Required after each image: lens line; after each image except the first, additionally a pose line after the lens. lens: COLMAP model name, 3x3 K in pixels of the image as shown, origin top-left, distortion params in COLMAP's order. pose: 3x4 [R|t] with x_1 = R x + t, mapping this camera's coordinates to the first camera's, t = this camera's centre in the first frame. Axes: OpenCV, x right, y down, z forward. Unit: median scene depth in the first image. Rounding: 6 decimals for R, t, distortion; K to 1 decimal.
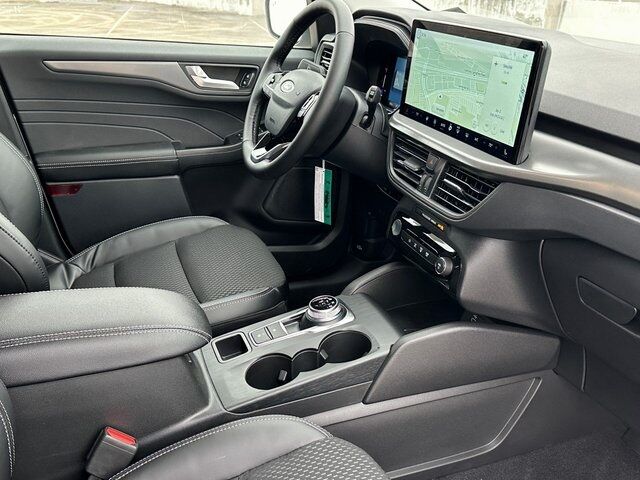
lens RADIAL K [[629.8, 0, 320.0], [0, 629.8, 240.0], [0, 0, 1]] dist [0.164998, -0.290240]
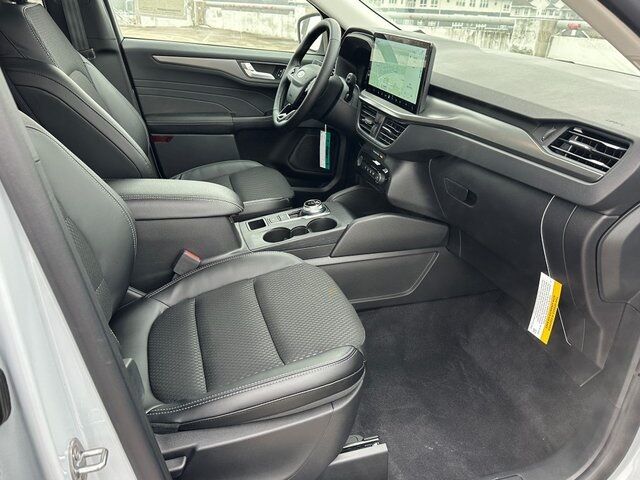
lens RADIAL K [[510.0, 0, 320.0], [0, 510.0, 240.0], [0, 0, 1]] dist [0.099253, -0.001170]
pose [[0.996682, 0.051543, -0.063002, 0.118238], [-0.049895, 0.998377, 0.027452, 0.163322], [0.064314, -0.024217, 0.997636, -0.360797]]
